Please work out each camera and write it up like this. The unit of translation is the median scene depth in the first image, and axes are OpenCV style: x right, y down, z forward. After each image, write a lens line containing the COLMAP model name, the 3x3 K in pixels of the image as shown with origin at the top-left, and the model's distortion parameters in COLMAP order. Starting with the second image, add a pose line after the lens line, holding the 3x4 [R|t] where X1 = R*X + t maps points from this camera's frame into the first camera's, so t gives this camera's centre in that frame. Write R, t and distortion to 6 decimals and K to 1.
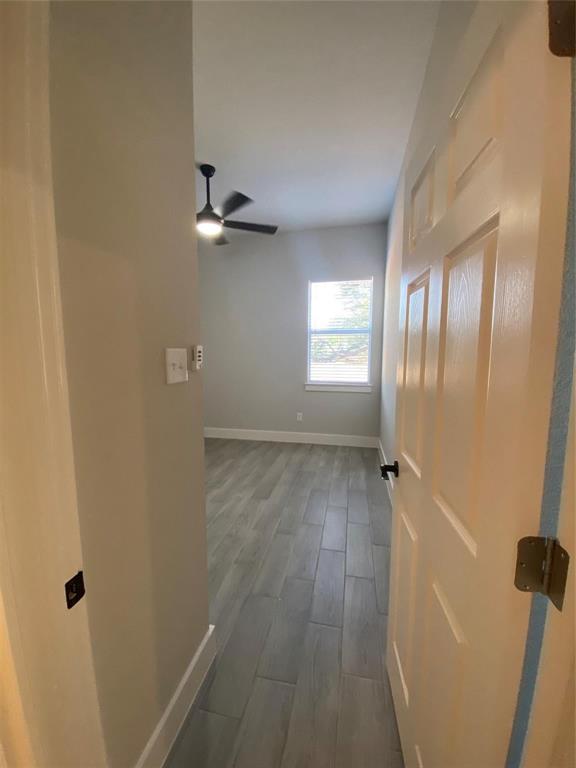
lens RADIAL K [[305.3, 0, 288.0], [0, 305.3, 384.0], [0, 0, 1]] dist [0.033779, -0.029020]
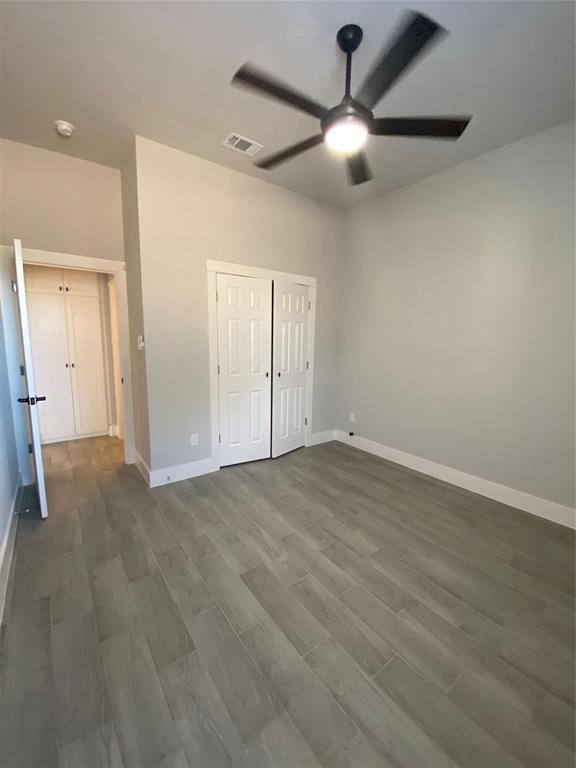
lens RADIAL K [[305.3, 0, 288.0], [0, 305.3, 384.0], [0, 0, 1]] dist [0.033779, -0.029020]
pose [[-0.662817, 0.098713, -0.742247, 0.291427], [-0.097957, 0.971322, 0.216652, -0.152594], [0.742347, 0.216309, -0.634139, 1.351336]]
